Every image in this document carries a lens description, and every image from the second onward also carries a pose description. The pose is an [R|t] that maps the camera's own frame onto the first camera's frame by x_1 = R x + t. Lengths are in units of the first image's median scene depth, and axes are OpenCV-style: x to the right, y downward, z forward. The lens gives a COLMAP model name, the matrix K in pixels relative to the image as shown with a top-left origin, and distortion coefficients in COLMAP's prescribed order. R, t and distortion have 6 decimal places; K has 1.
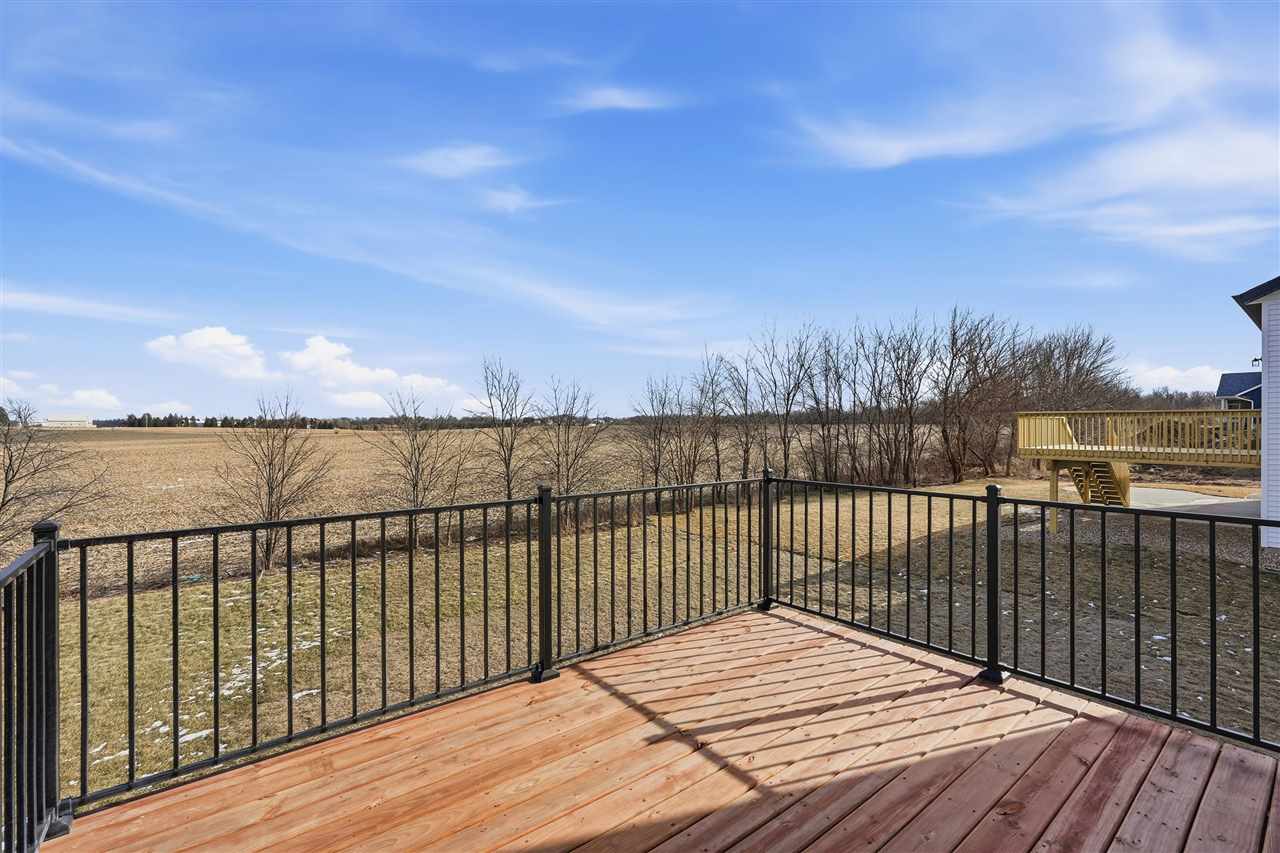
lens RADIAL K [[561.7, 0, 637.7], [0, 561.7, 423.8], [0, 0, 1]] dist [-0.017037, 0.006552]
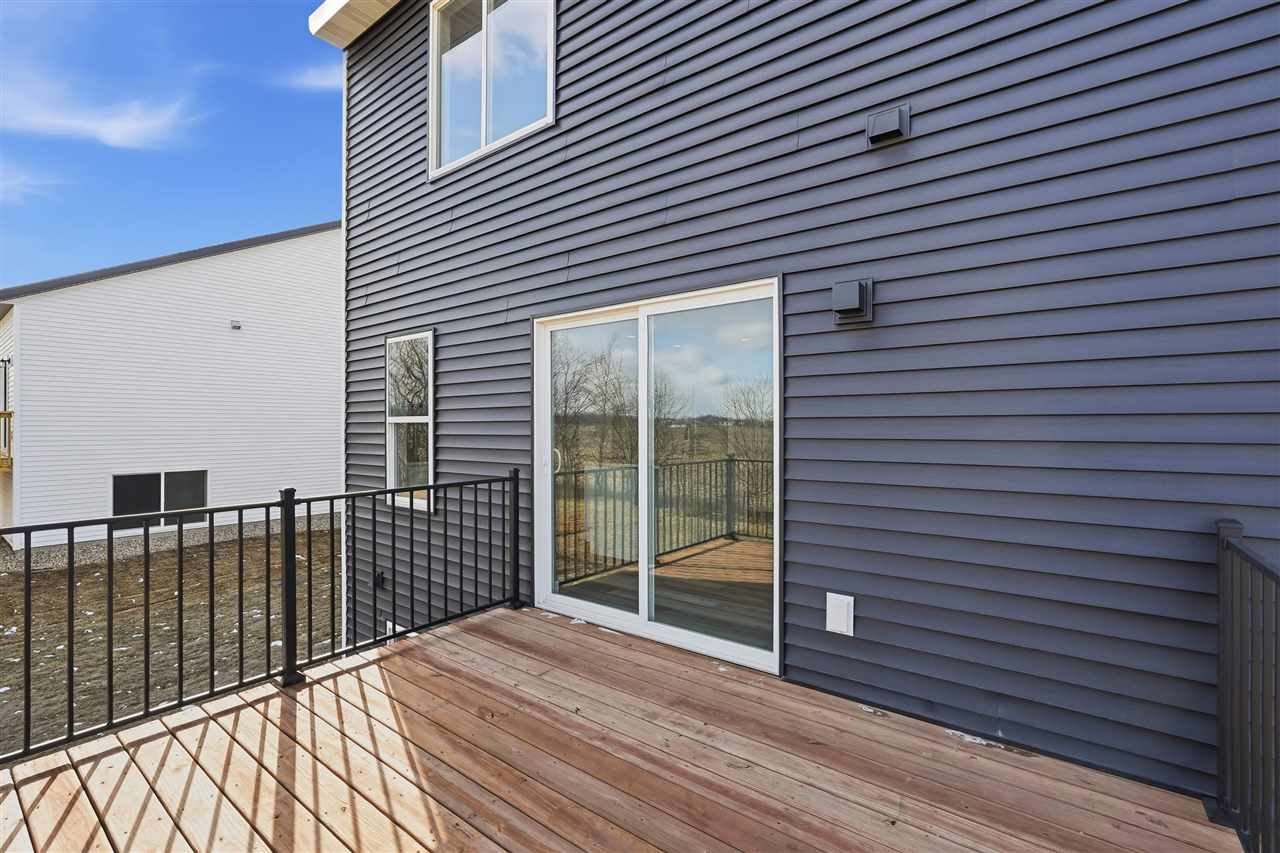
lens RADIAL K [[561.7, 0, 635.7], [0, 561.7, 426.4], [0, 0, 1]] dist [-0.017037, 0.006552]
pose [[-0.250950, 0.004090, 0.967992, -0.486781], [0.001153, 0.999992, -0.003926, 0.004827], [-0.967999, 0.000130, -0.250952, 0.660735]]
